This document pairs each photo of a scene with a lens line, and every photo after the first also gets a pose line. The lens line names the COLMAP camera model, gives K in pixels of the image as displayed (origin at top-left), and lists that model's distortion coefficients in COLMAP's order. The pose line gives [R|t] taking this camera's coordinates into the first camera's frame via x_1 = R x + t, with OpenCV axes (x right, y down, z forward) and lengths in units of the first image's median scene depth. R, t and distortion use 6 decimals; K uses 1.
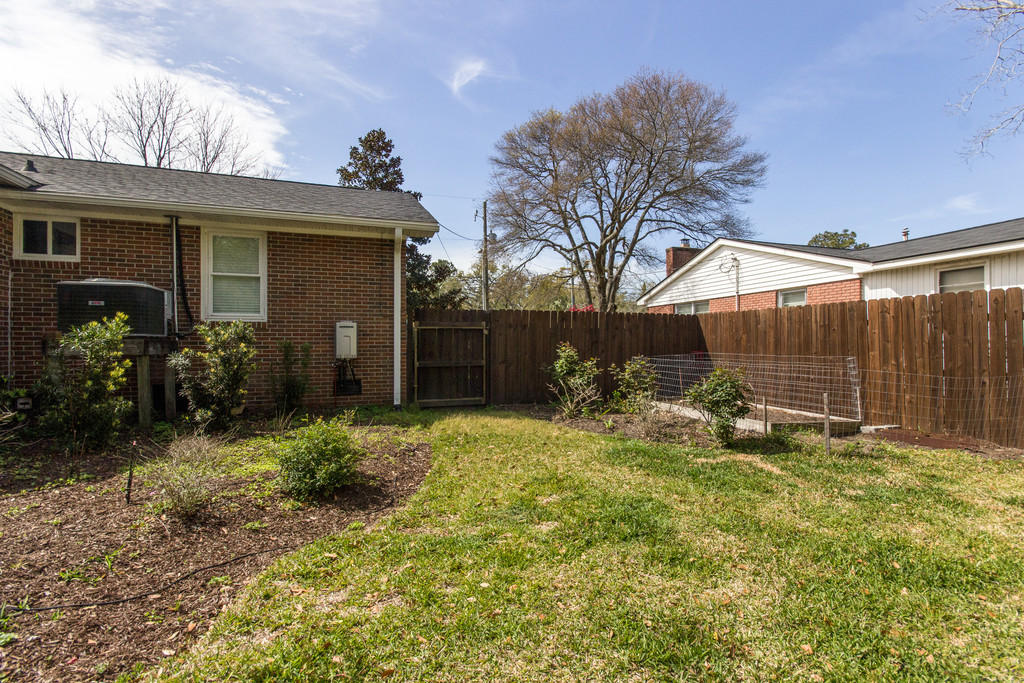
lens RADIAL K [[480.4, 0, 513.9], [0, 480.4, 342.9], [0, 0, 1]] dist [0.002519, 0.000309]
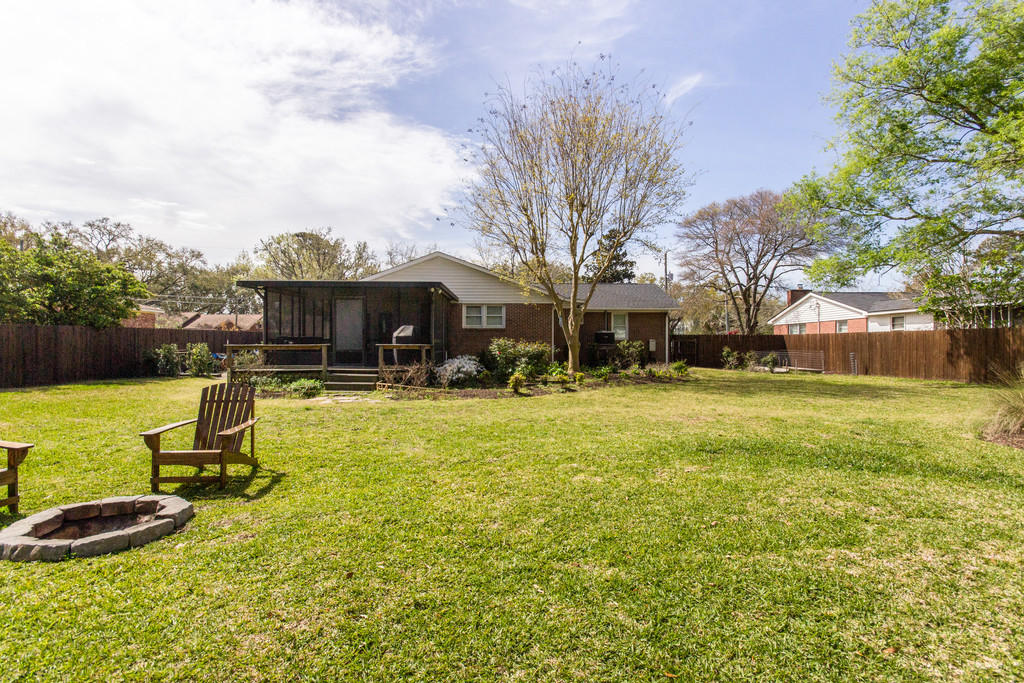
lens RADIAL K [[480.4, 0, 512.3], [0, 480.4, 346.5], [0, 0, 1]] dist [0.002519, 0.000309]
pose [[0.957098, 0.003182, -0.289746, -0.109052], [-0.000737, 0.999963, 0.008549, -0.008488], [0.289762, -0.007969, 0.957065, -0.816156]]
